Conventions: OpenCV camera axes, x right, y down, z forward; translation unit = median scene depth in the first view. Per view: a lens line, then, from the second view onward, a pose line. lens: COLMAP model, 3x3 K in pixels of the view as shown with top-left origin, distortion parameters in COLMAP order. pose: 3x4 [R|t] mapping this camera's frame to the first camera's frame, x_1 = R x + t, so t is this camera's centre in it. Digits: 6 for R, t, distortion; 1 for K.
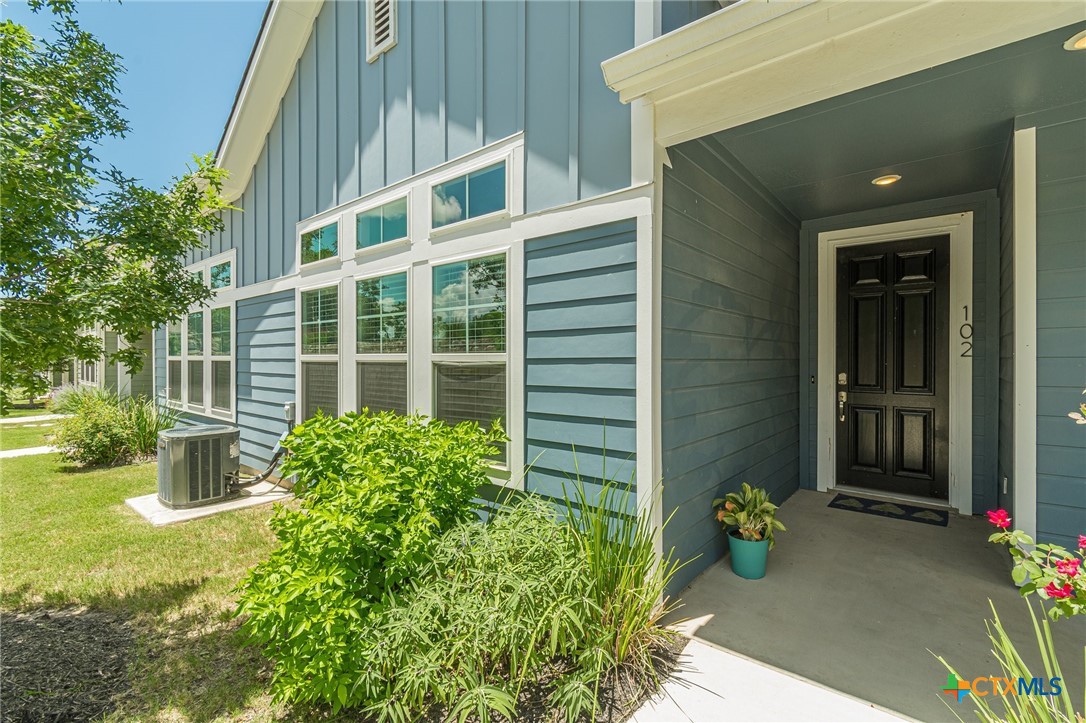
lens RADIAL K [[481.3, 0, 544.5], [0, 481.3, 356.6], [0, 0, 1]] dist [0.001834, -0.000657]
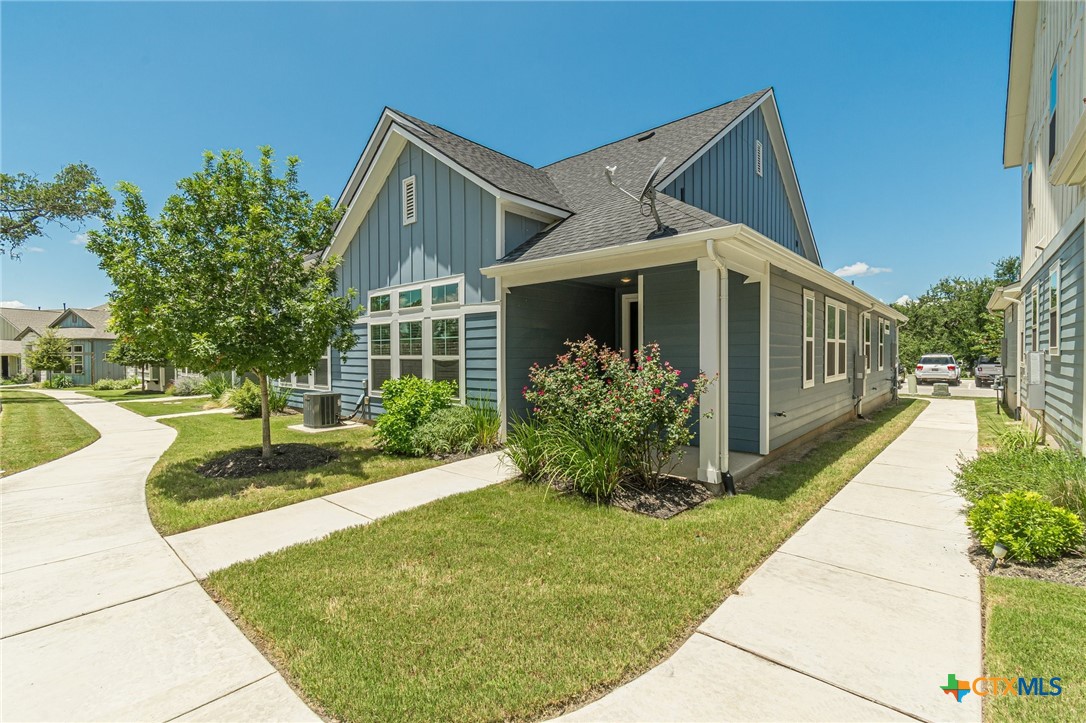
lens RADIAL K [[481.3, 0, 544.5], [0, 481.3, 356.6], [0, 0, 1]] dist [0.001834, -0.000657]
pose [[0.999477, -0.004990, -0.031945, 0.475912], [0.005338, 0.999927, 0.010809, -0.029569], [0.031889, -0.010974, 0.999431, -1.637897]]
